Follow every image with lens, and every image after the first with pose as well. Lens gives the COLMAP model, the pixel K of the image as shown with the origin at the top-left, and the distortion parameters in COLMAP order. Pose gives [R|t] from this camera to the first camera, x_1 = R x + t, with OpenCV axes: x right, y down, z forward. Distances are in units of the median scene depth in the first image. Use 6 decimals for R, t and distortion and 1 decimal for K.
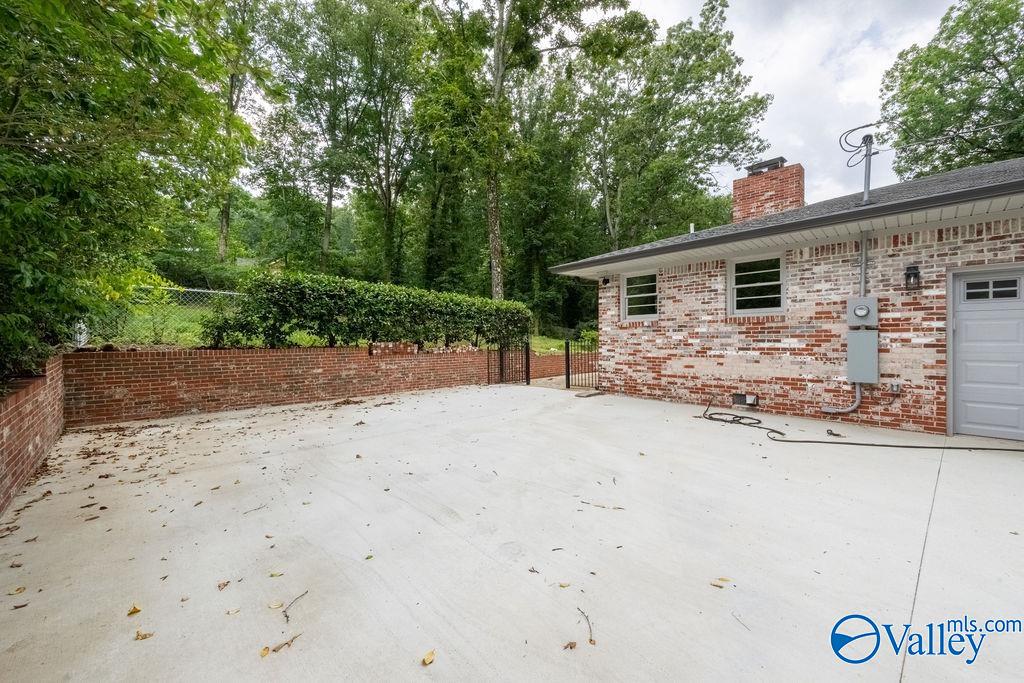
lens RADIAL K [[395.3, 0, 512.0], [0, 395.3, 341.5], [0, 0, 1]] dist [0.000872, 0.000128]
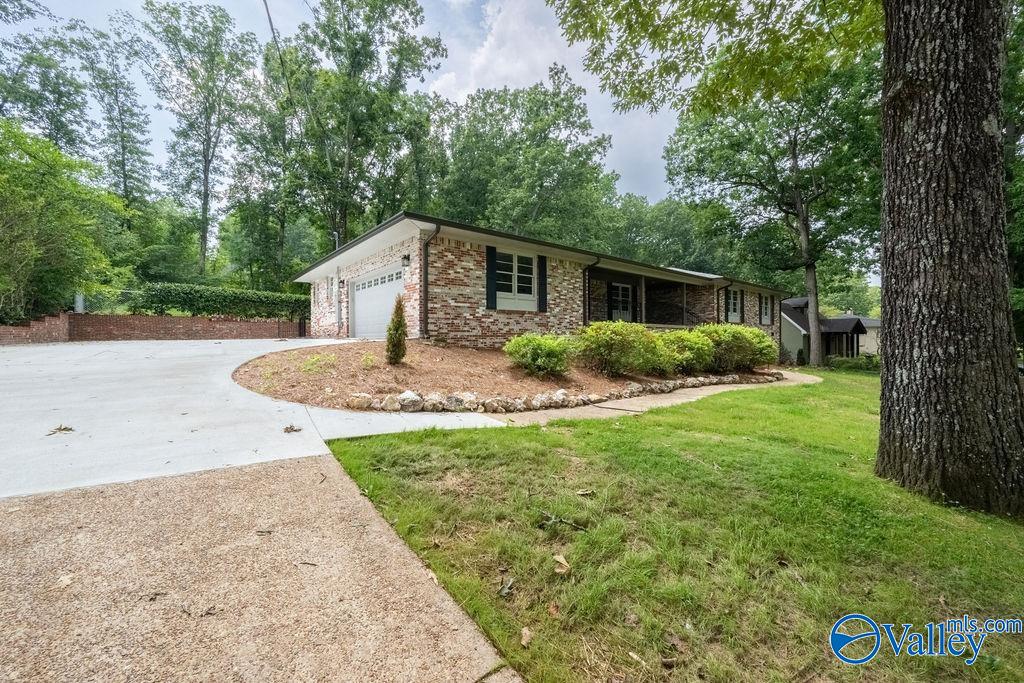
lens RADIAL K [[392.9, 0, 512.0], [0, 392.9, 341.5], [0, 0, 1]] dist [-0.000341, 0.000419]
pose [[0.998220, -0.004075, -0.059493, 1.650190], [0.004182, 0.999990, 0.001674, 0.176659], [0.059486, -0.001919, 0.998227, -1.214176]]
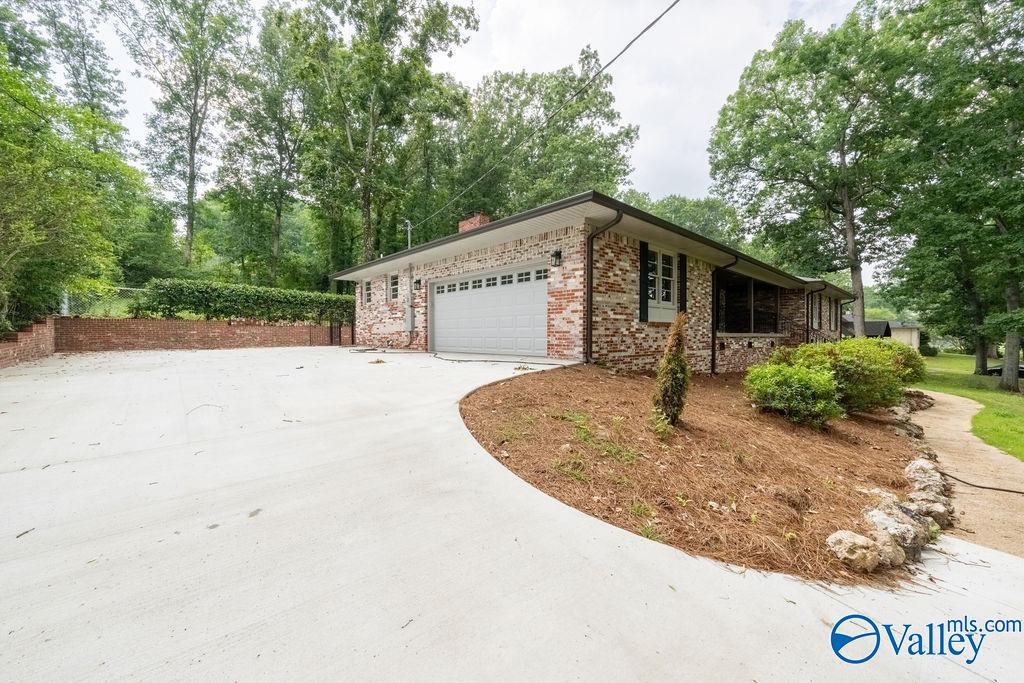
lens RADIAL K [[392.9, 0, 512.0], [0, 392.9, 341.5], [0, 0, 1]] dist [-0.000341, 0.000419]
pose [[1.000000, 0.000516, -0.000727, 1.073257], [-0.000506, 0.999913, 0.013216, 0.098312], [0.000734, -0.013216, 0.999912, -0.900890]]
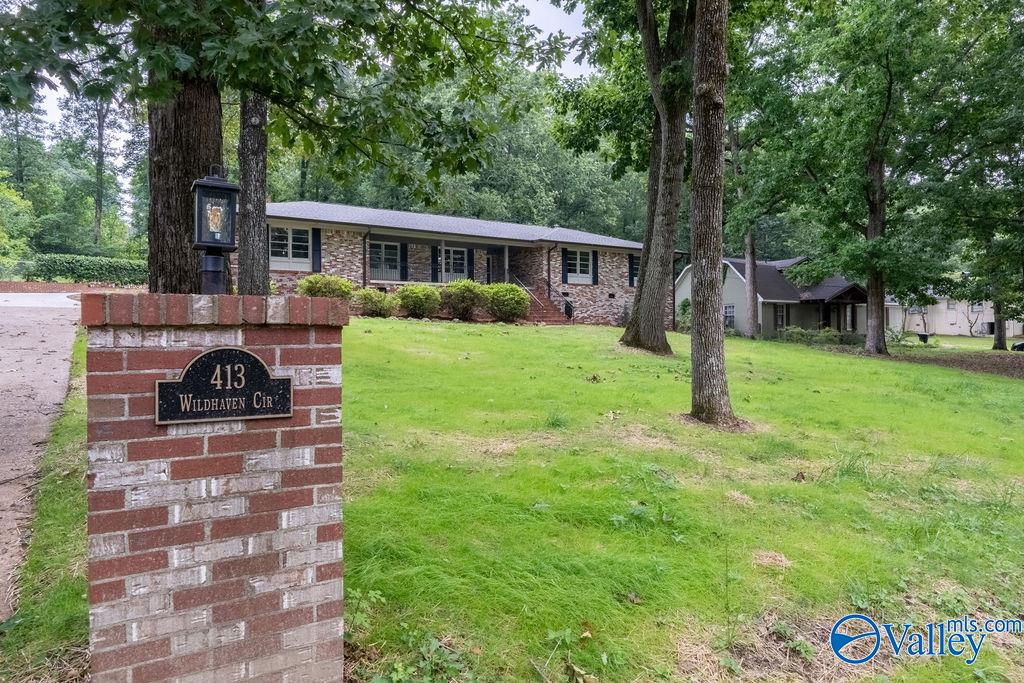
lens RADIAL K [[635.3, 0, 512.0], [0, 635.3, 341.5], [0, 0, 1]] dist [0.002998, 0.001041]
pose [[0.984417, -0.005385, -0.175765, 3.375103], [0.006276, 0.999970, 0.004516, 0.430462], [0.175735, -0.005548, 0.984422, -2.797016]]
